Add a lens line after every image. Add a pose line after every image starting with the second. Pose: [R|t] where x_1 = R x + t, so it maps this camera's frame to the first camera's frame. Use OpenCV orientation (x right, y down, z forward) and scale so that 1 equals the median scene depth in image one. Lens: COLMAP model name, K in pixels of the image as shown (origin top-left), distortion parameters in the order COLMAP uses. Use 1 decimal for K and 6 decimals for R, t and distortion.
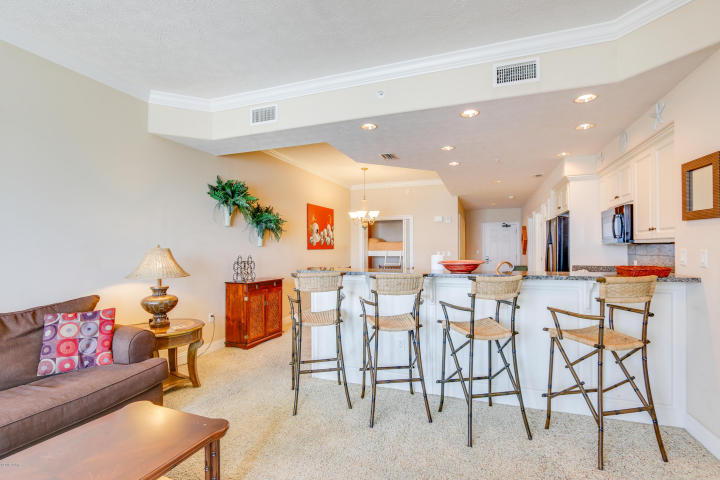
lens RADIAL K [[331.8, 0, 357.2], [0, 331.8, 246.0], [0, 0, 1]] dist [-0.015202, 0.000812]
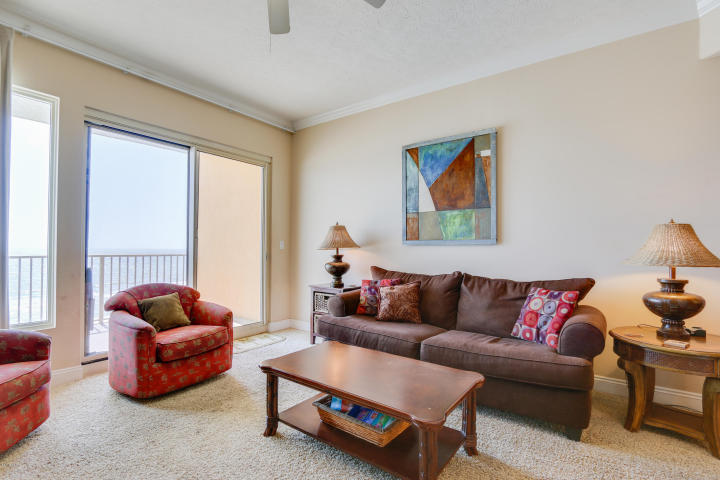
lens RADIAL K [[331.8, 0, 357.2], [0, 331.8, 246.0], [0, 0, 1]] dist [-0.015202, 0.000812]
pose [[-0.251258, -0.004730, -0.967909, 0.203616], [0.007642, 0.999947, -0.006870, 0.046090], [0.967890, -0.009123, -0.251208, 0.461365]]
